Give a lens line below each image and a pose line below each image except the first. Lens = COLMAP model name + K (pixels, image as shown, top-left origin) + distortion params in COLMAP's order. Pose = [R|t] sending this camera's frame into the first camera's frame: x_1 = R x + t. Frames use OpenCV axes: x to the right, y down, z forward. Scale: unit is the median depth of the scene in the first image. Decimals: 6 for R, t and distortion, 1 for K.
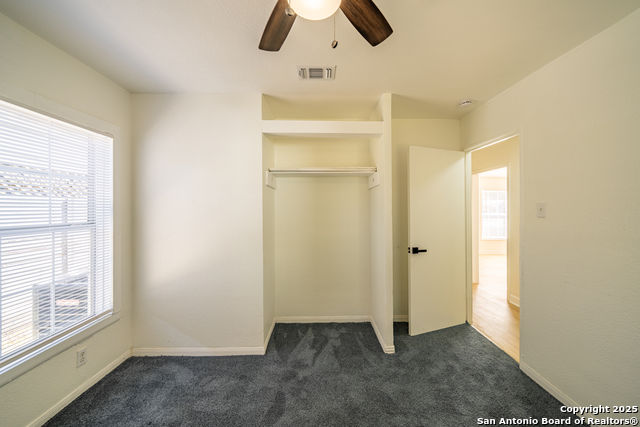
lens RADIAL K [[240.1, 0, 321.0], [0, 240.1, 208.9], [0, 0, 1]] dist [-0.001321, -0.000071]
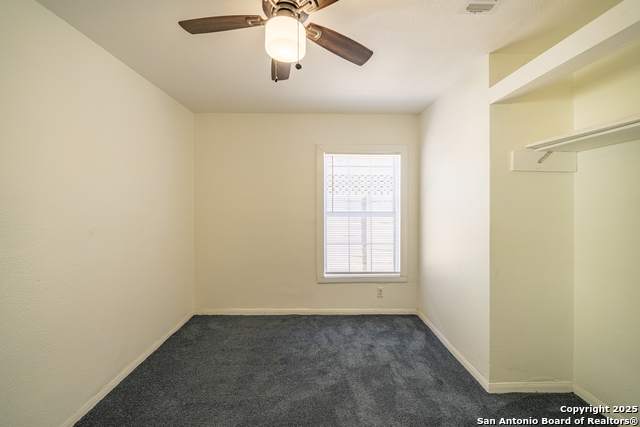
lens RADIAL K [[240.1, 0, 321.0], [0, 240.1, 209.1], [0, 0, 1]] dist [-0.001321, -0.000071]
pose [[0.004798, 0.025385, -0.999666, 0.583008], [-0.006108, 0.999660, 0.025356, -0.000057], [0.999970, 0.005984, 0.004951, 0.513486]]
